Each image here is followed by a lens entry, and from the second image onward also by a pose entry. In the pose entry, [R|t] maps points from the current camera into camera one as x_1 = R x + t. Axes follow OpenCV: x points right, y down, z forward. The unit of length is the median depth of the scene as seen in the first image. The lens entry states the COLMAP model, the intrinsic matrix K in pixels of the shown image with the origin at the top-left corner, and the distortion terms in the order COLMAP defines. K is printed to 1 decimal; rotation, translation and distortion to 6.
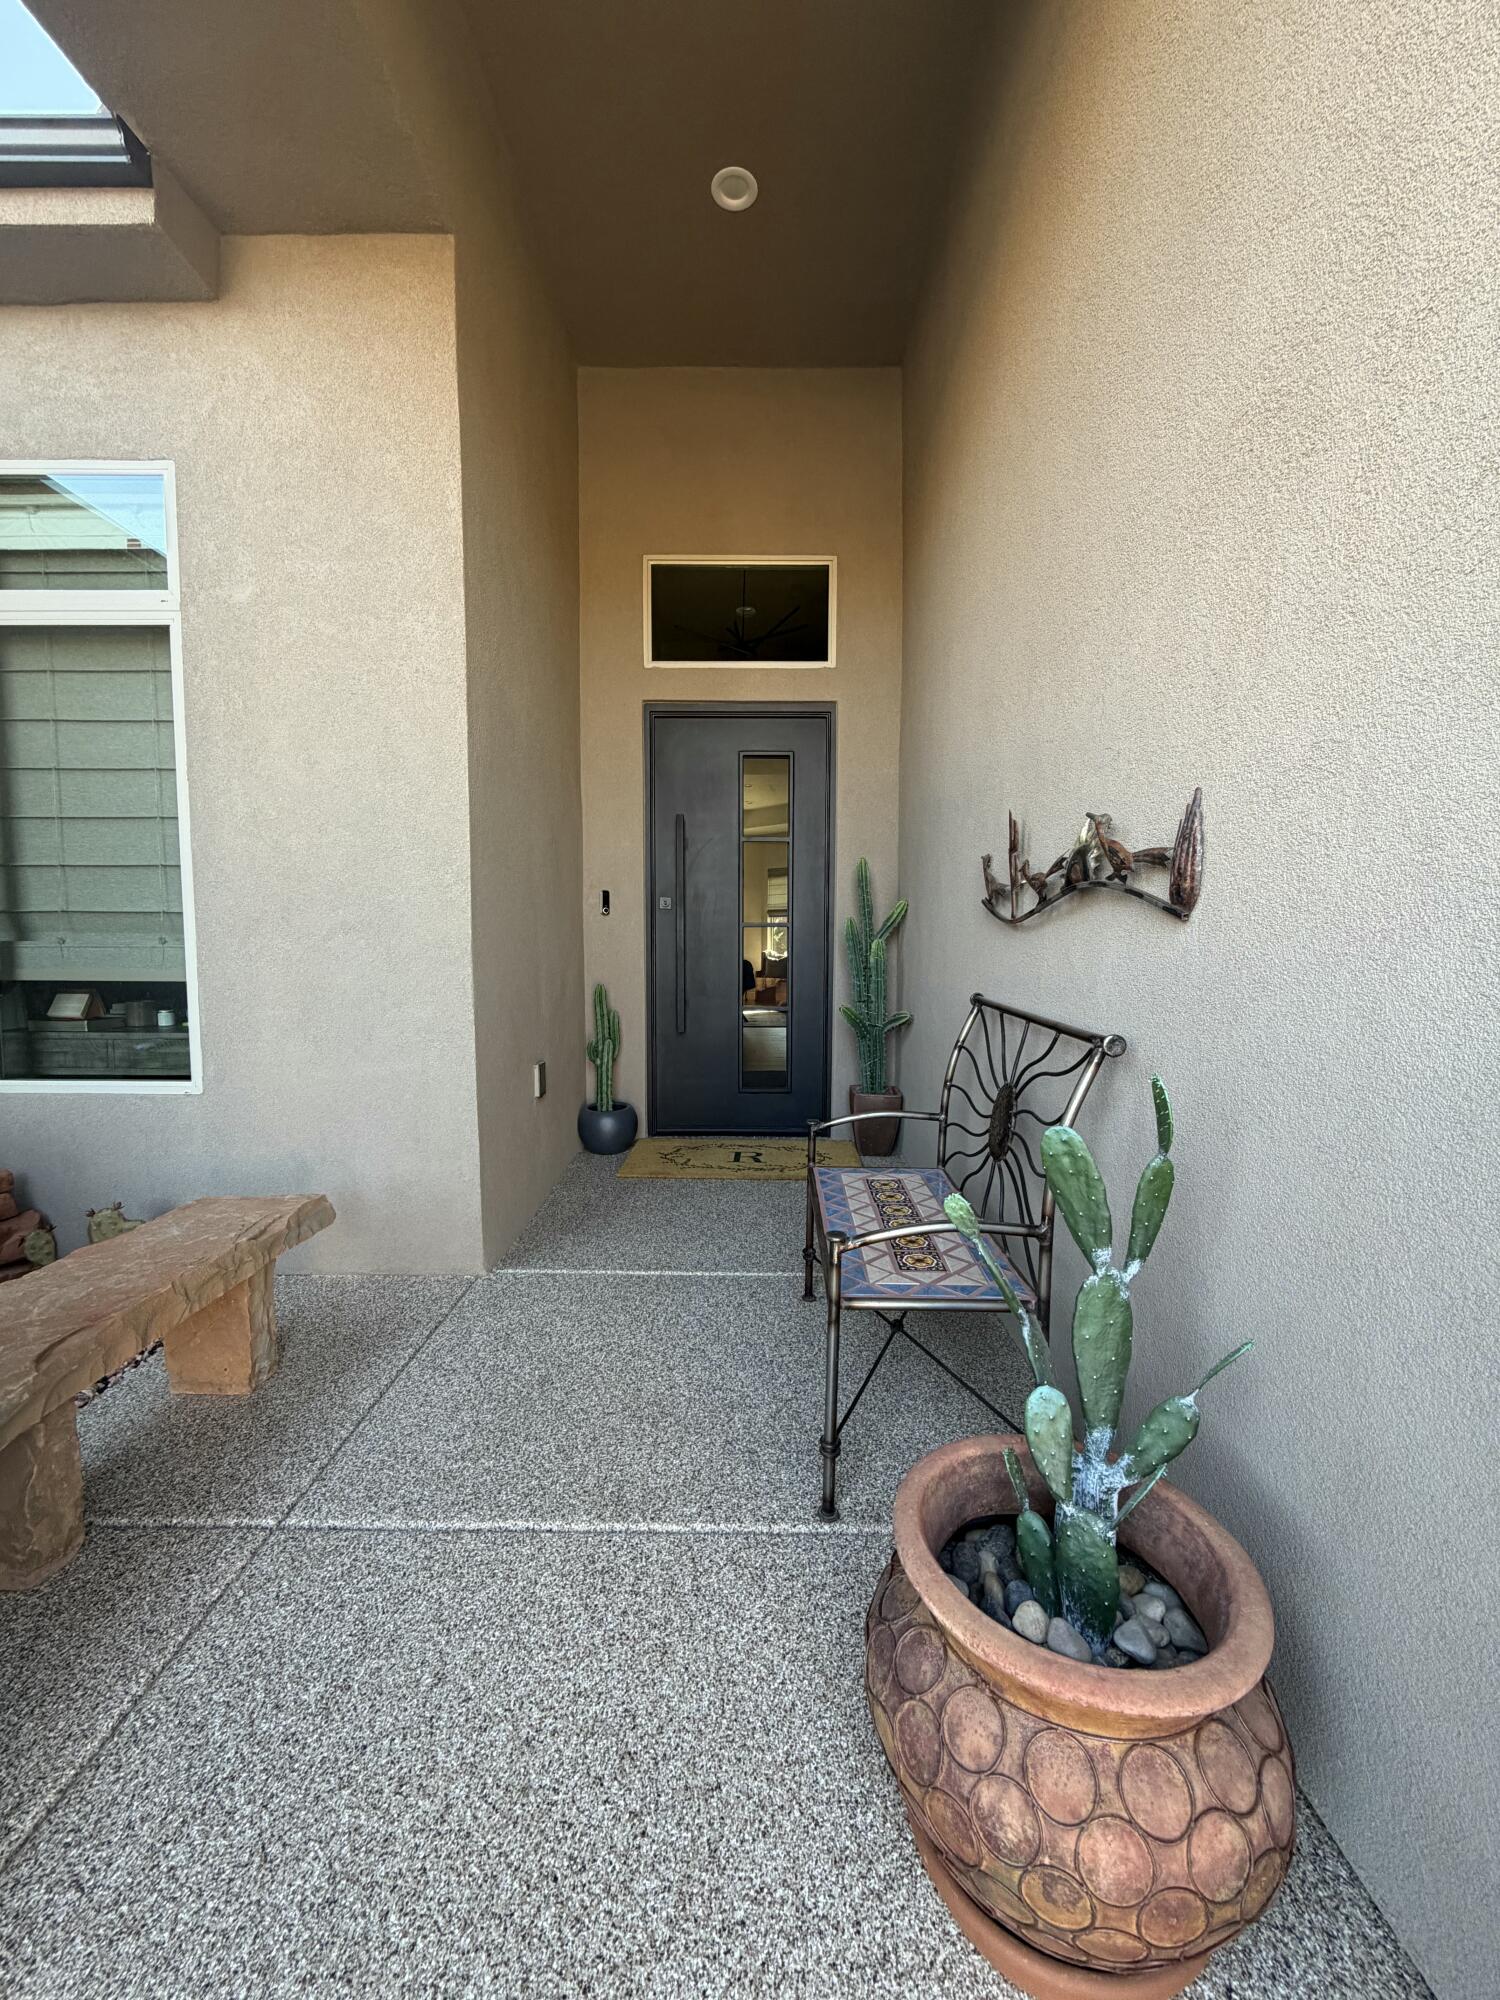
lens RADIAL K [[793.9, 0, 745.5], [0, 793.9, 996.5], [0, 0, 1]] dist [0.000553, -0.000454]
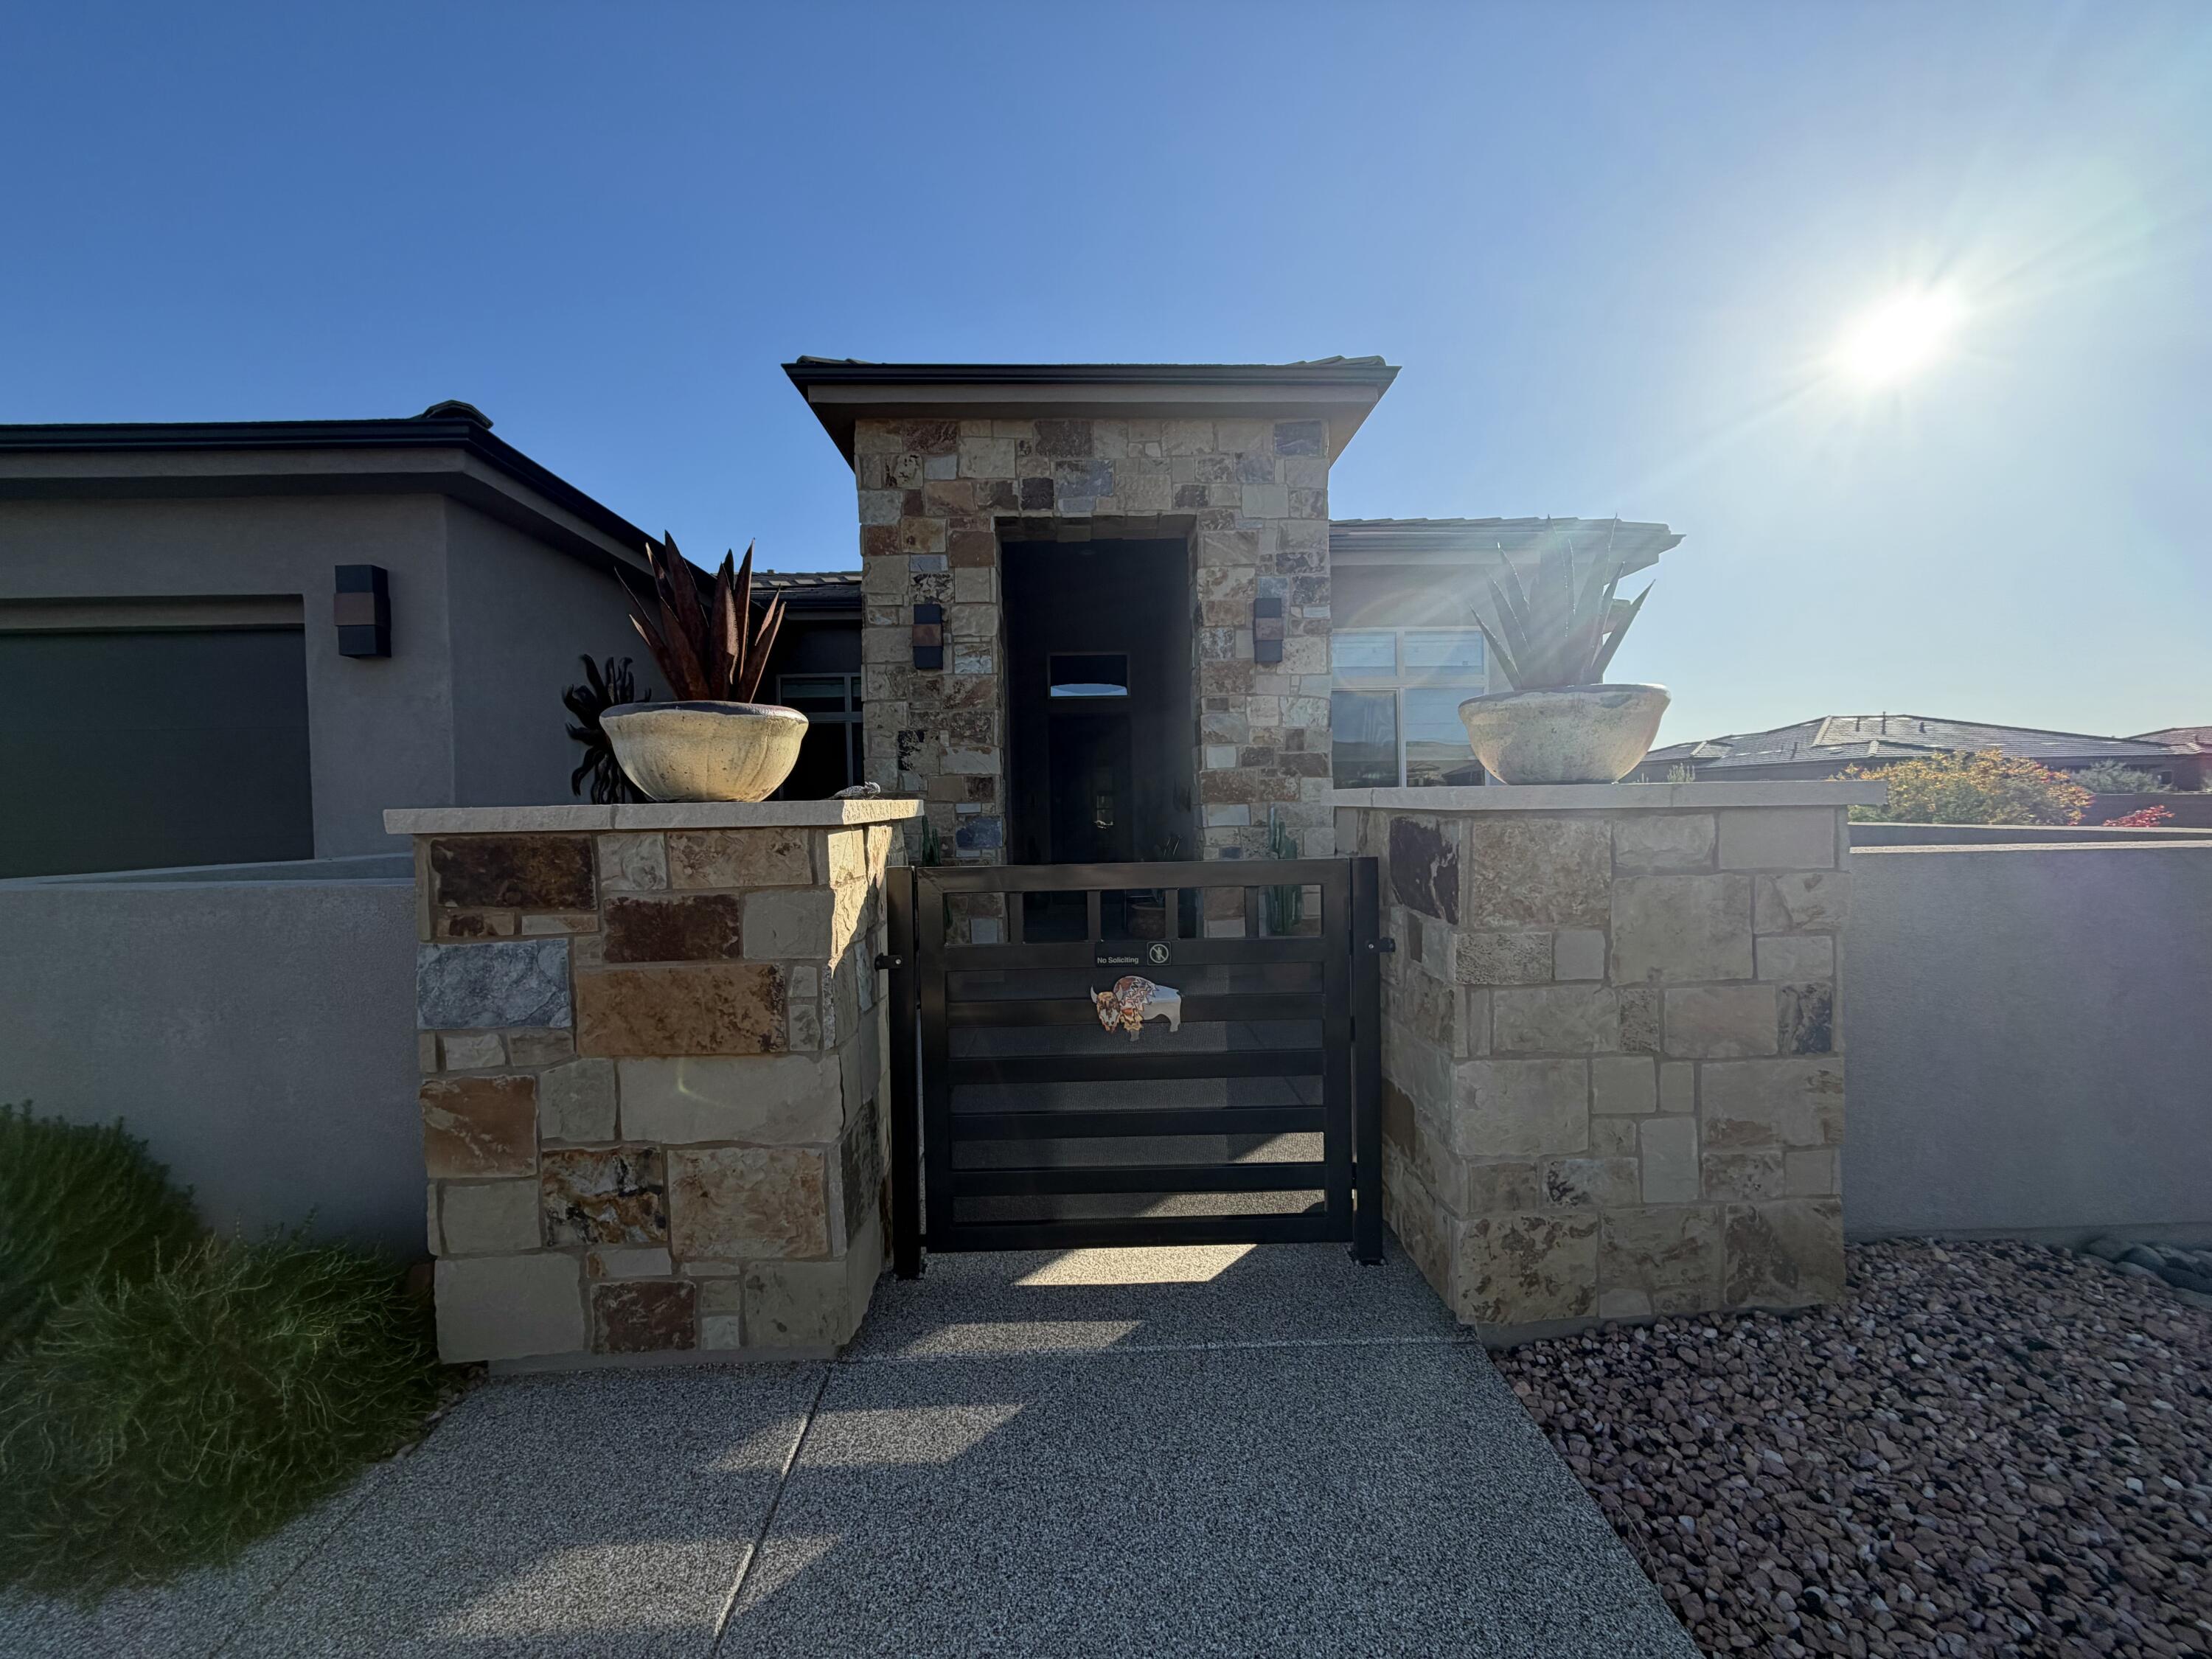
lens RADIAL K [[878.1, 0, 1103.8], [0, 878.1, 833.3], [0, 0, 1]] dist [0.000553, -0.000454]
pose [[0.998831, -0.023869, 0.042044, -0.081454], [0.025823, 0.998582, -0.046554, 0.097157], [-0.040873, 0.047585, 0.998031, -1.525089]]
